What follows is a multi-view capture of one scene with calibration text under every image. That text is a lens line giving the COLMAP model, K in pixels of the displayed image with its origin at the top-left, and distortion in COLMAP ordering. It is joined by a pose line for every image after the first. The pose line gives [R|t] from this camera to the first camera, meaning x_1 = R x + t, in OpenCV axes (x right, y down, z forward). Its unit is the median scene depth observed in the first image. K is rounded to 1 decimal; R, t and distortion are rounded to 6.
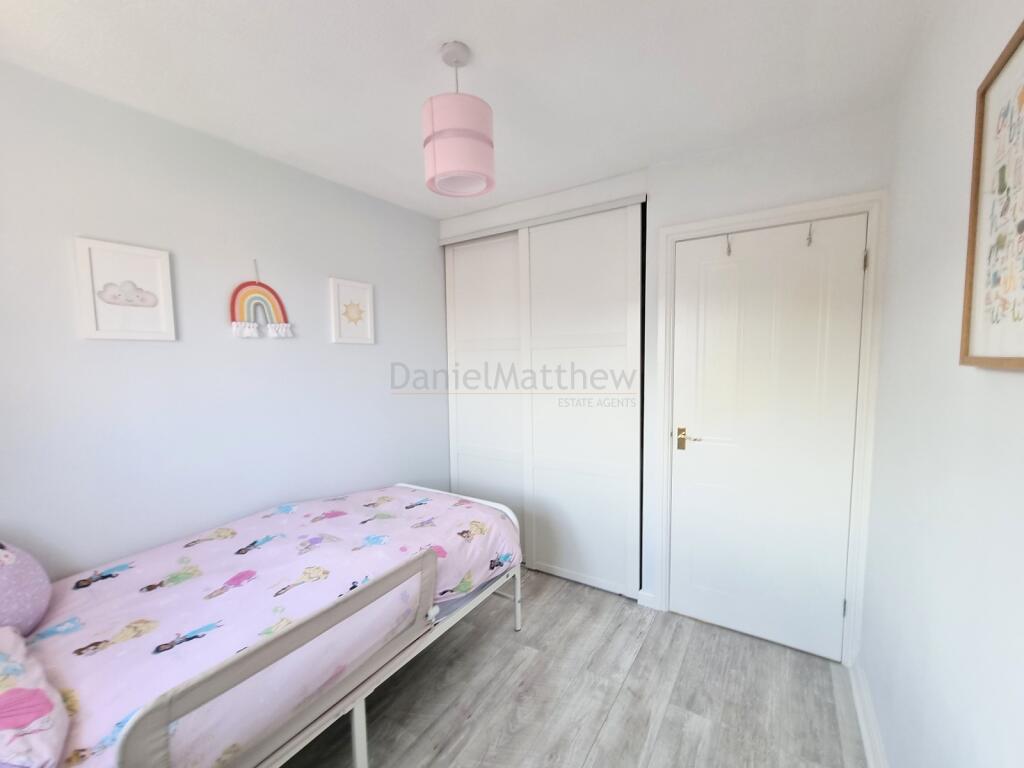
lens RADIAL K [[419.8, 0, 512.9], [0, 419.8, 388.4], [0, 0, 1]] dist [-0.002643, -0.000616]
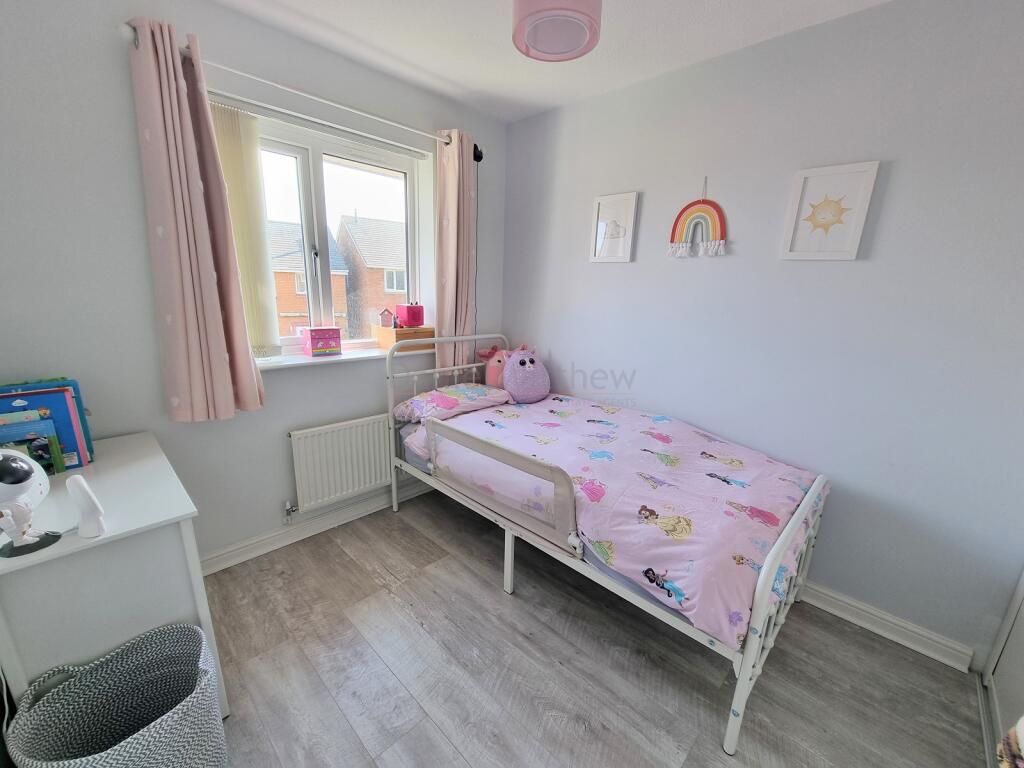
lens RADIAL K [[419.8, 0, 515.4], [0, 419.8, 385.1], [0, 0, 1]] dist [-0.002643, -0.000616]
pose [[-0.183619, 0.237933, -0.953767, 0.597837], [-0.110012, 0.959195, 0.260467, -0.042905], [0.976822, 0.152752, -0.149951, 0.853842]]
